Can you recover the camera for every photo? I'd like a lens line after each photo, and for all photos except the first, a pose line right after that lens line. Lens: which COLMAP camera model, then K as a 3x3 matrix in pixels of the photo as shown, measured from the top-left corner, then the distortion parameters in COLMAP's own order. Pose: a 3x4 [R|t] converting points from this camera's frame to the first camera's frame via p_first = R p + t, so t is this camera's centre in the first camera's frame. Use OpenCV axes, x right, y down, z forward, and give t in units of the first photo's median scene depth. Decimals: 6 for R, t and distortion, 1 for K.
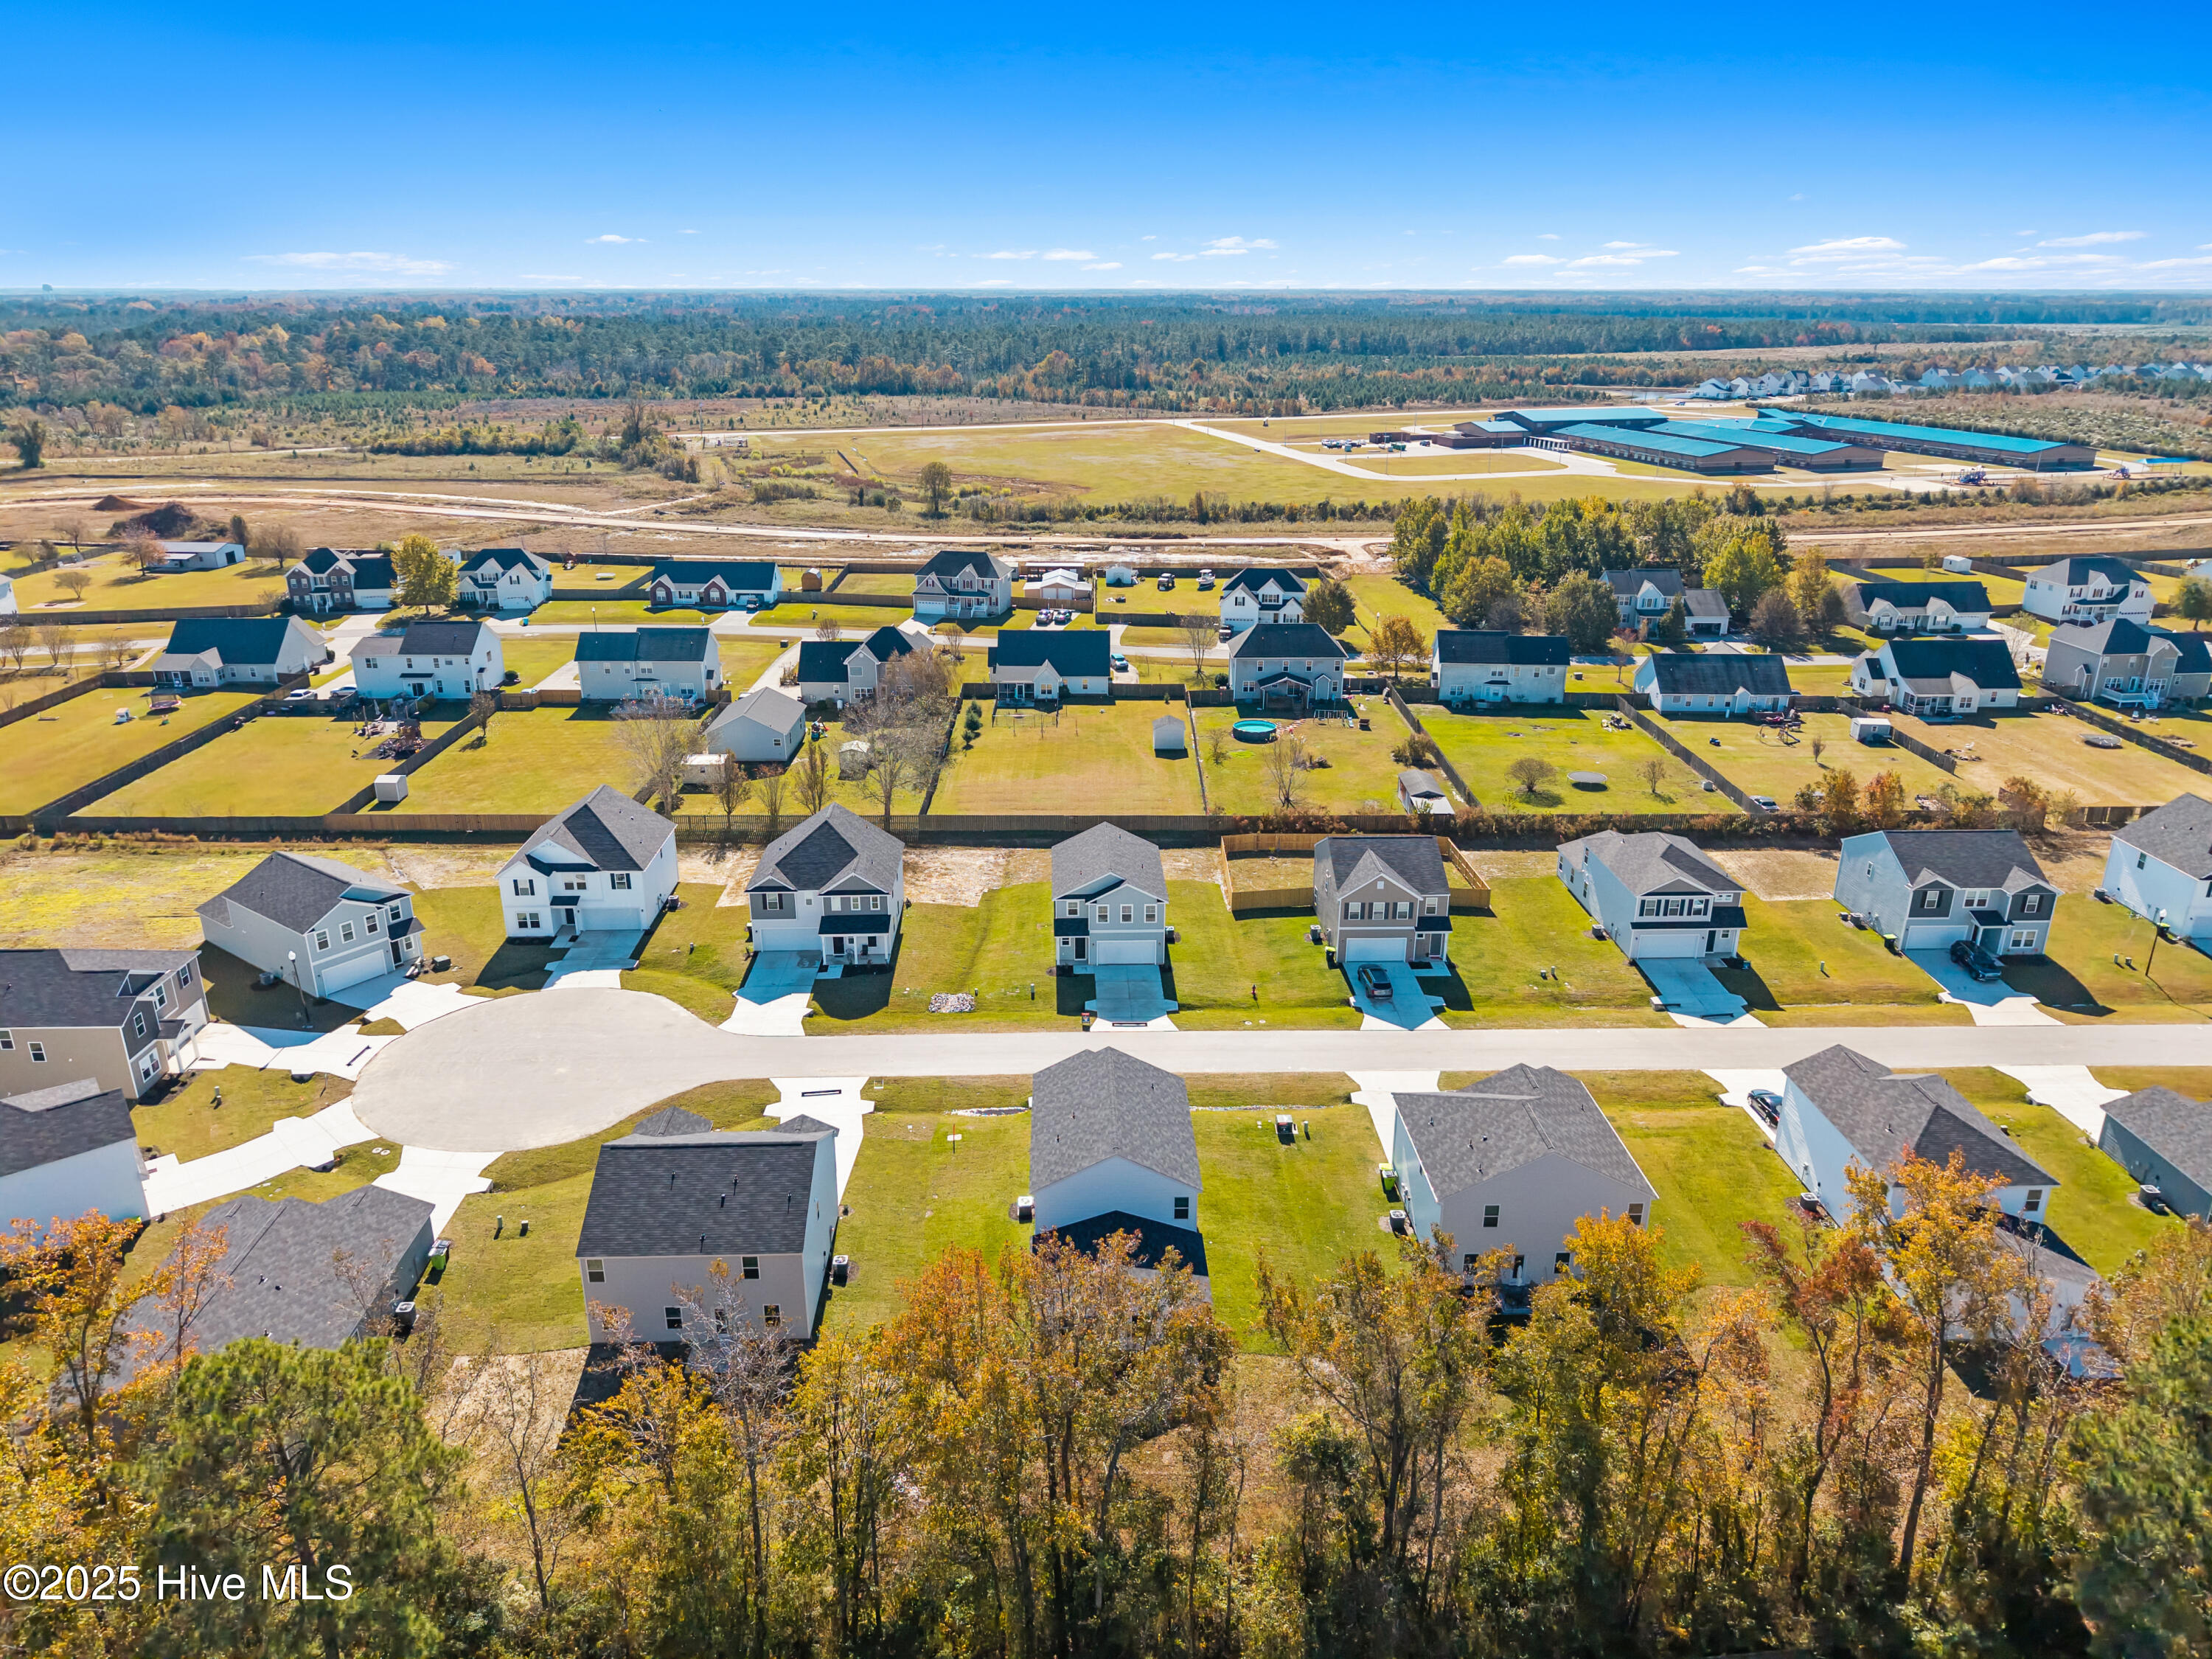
lens RADIAL K [[1484.3, 0, 1106.0], [0, 1484.3, 829.5], [0, 0, 1]] dist [0.053723, -0.067926]
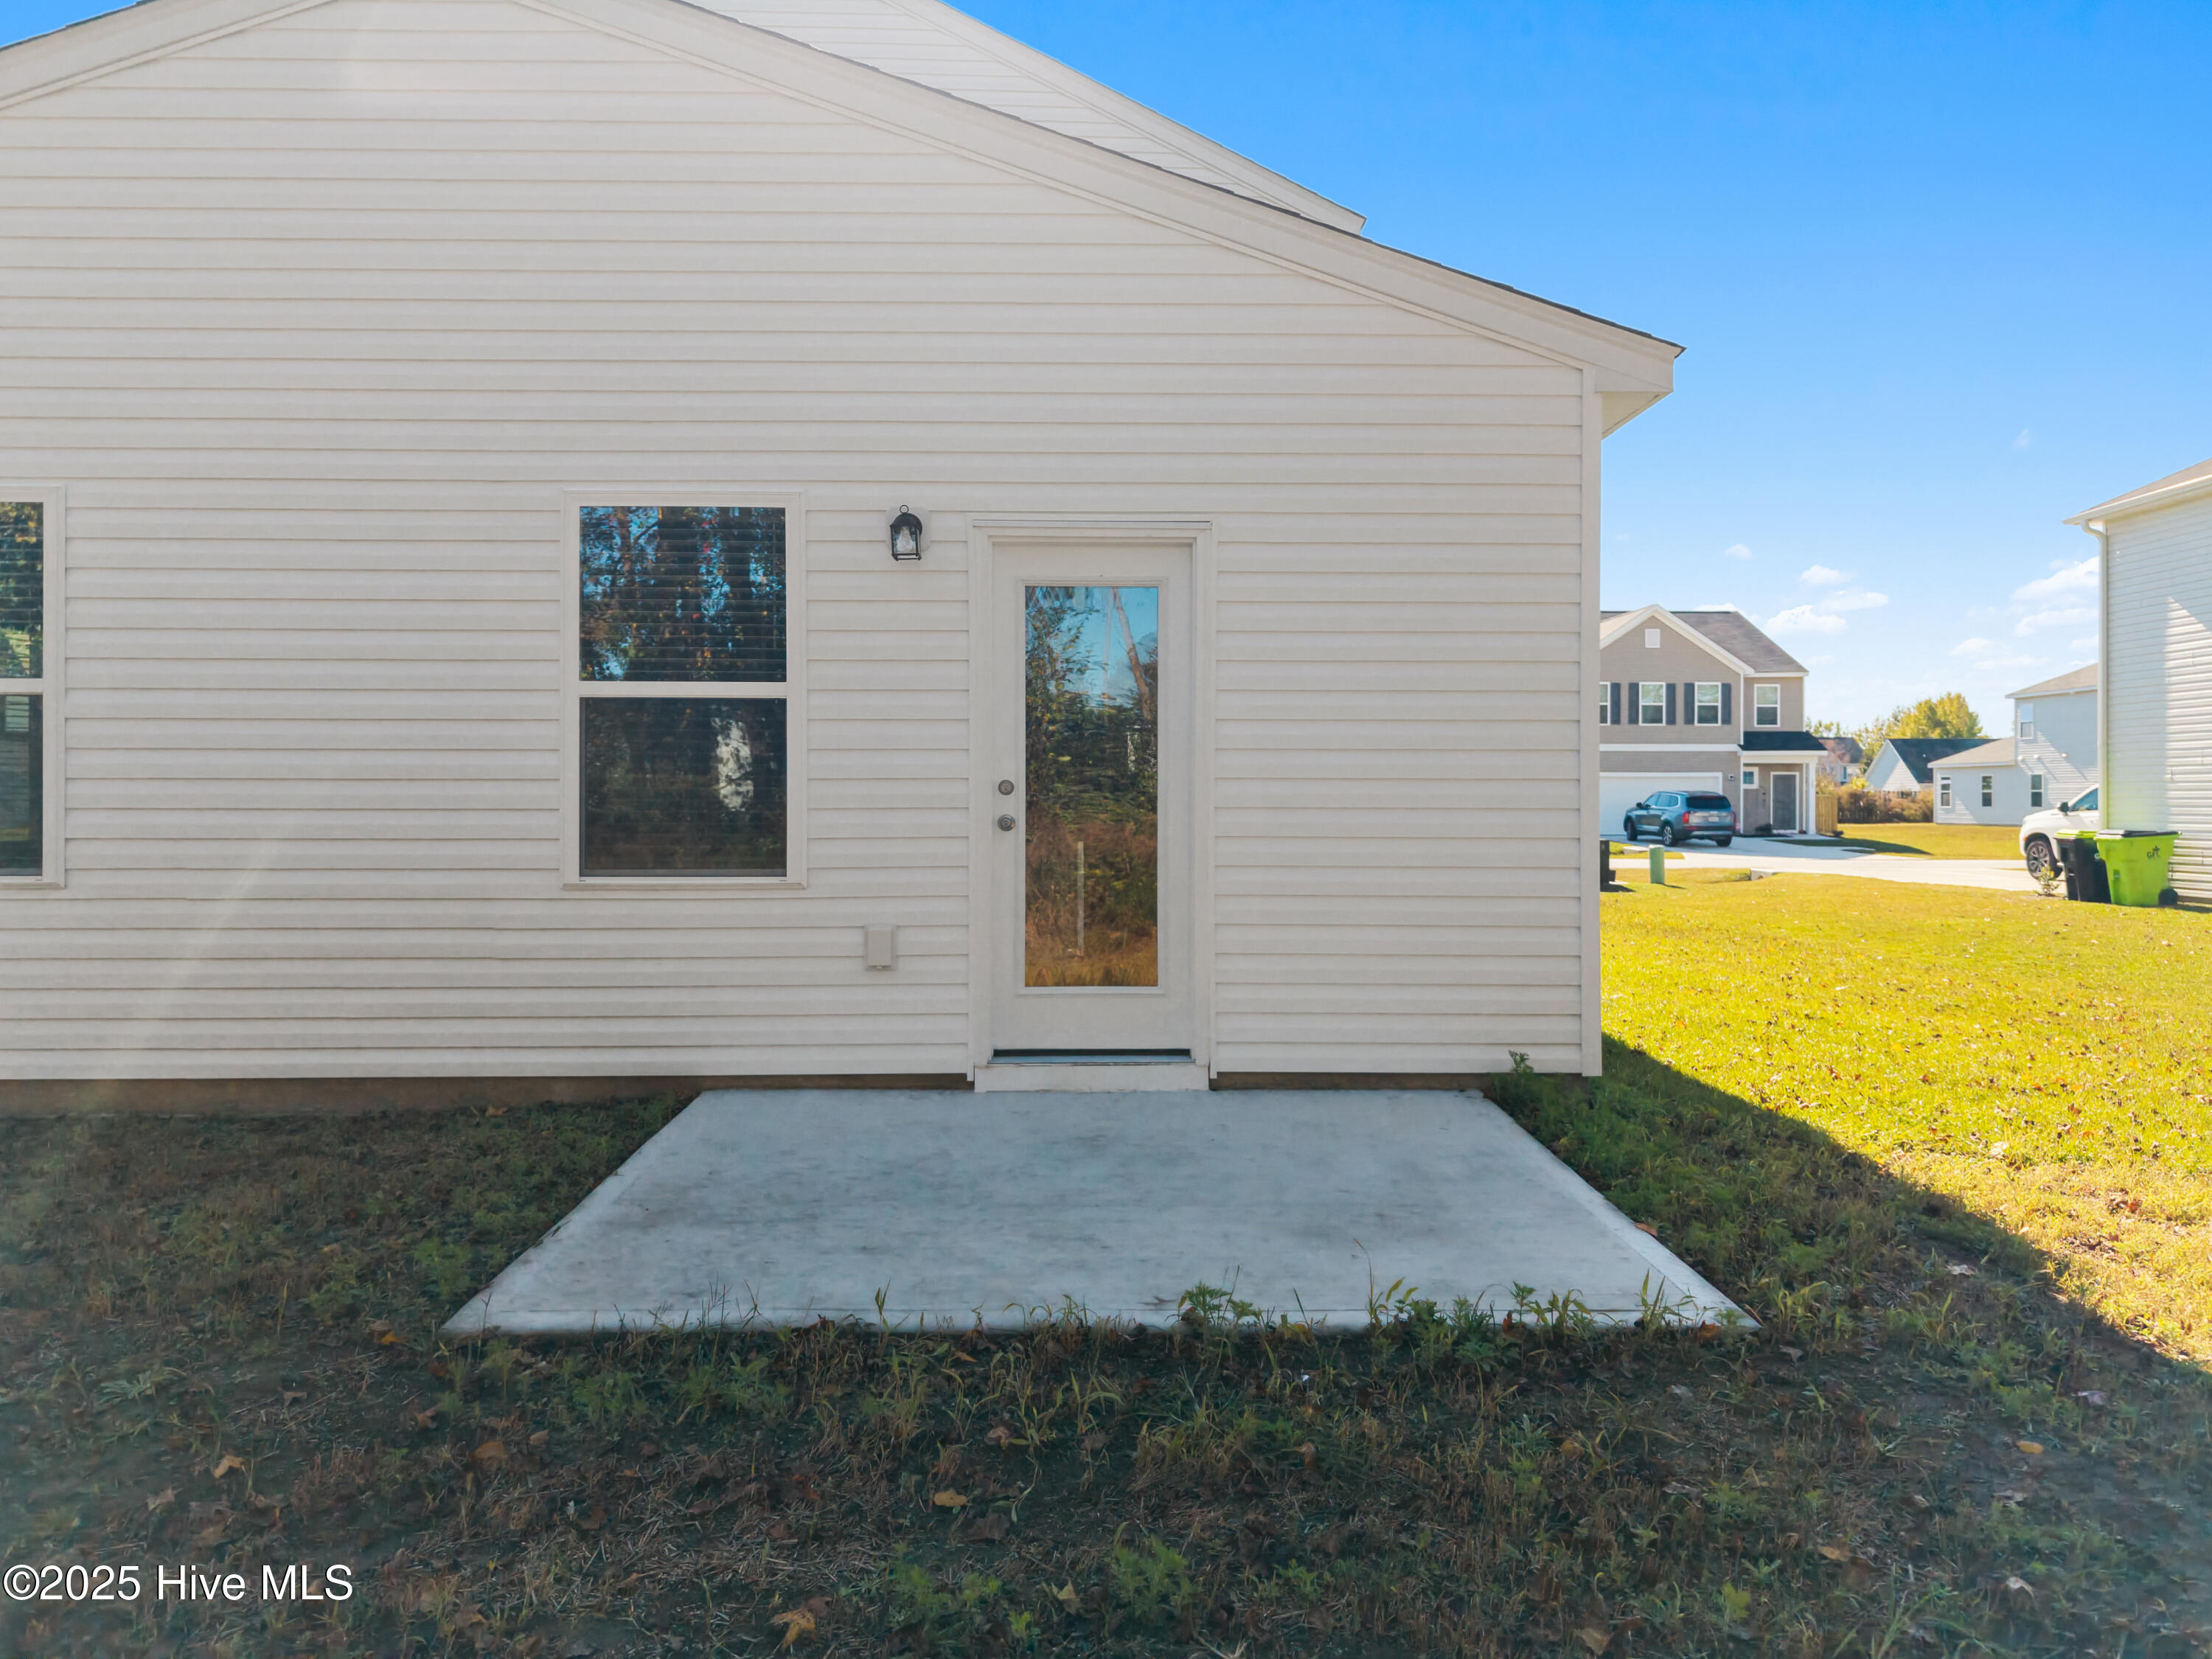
lens RADIAL K [[1521.7, 0, 1114.0], [0, 1521.7, 814.2], [0, 0, 1]] dist [0.045336, -0.064081]
pose [[0.999991, -0.000740, 0.004064, 0.021369], [0.002066, 0.941556, -0.336851, 0.186825], [-0.003577, 0.336856, 0.941549, 0.477597]]
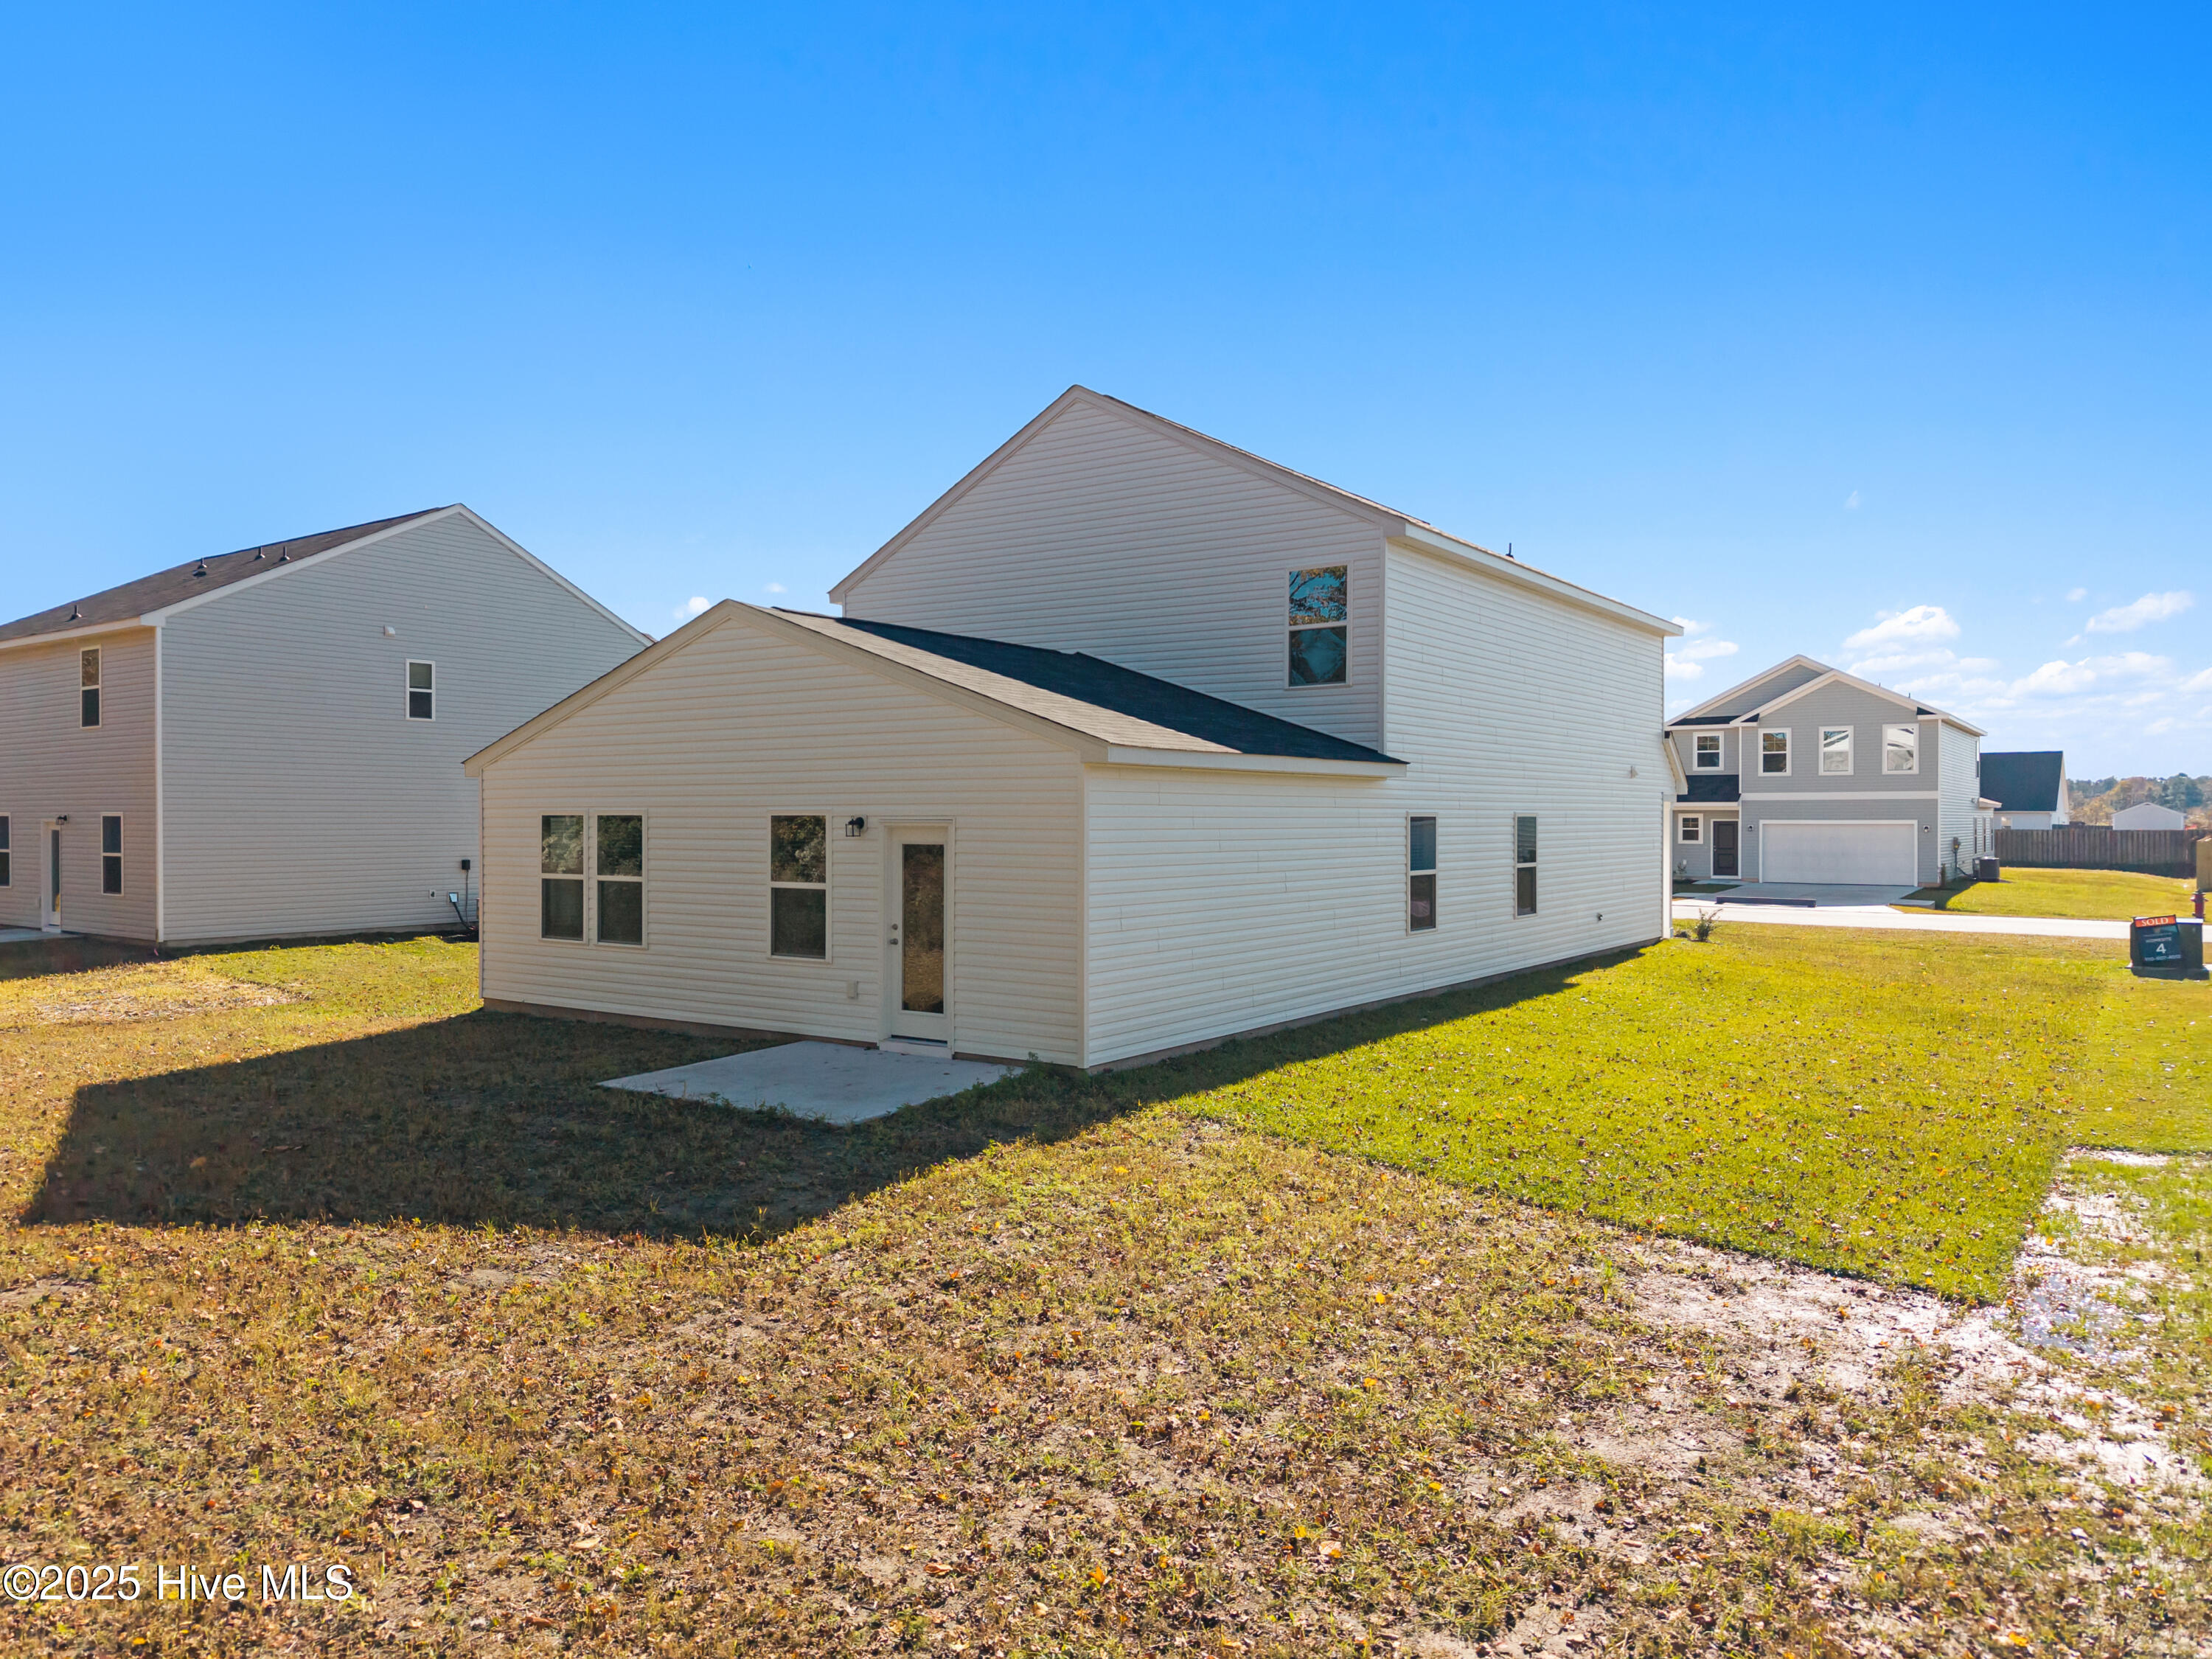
lens RADIAL K [[1479.8, 0, 1100.0], [0, 1479.8, 835.4], [0, 0, 1]] dist [0.046625, -0.062148]
pose [[0.804279, 0.002796, -0.594245, 0.081609], [-0.201141, 0.942245, -0.267801, 0.189718], [0.559175, 0.334914, 0.758390, 0.450306]]
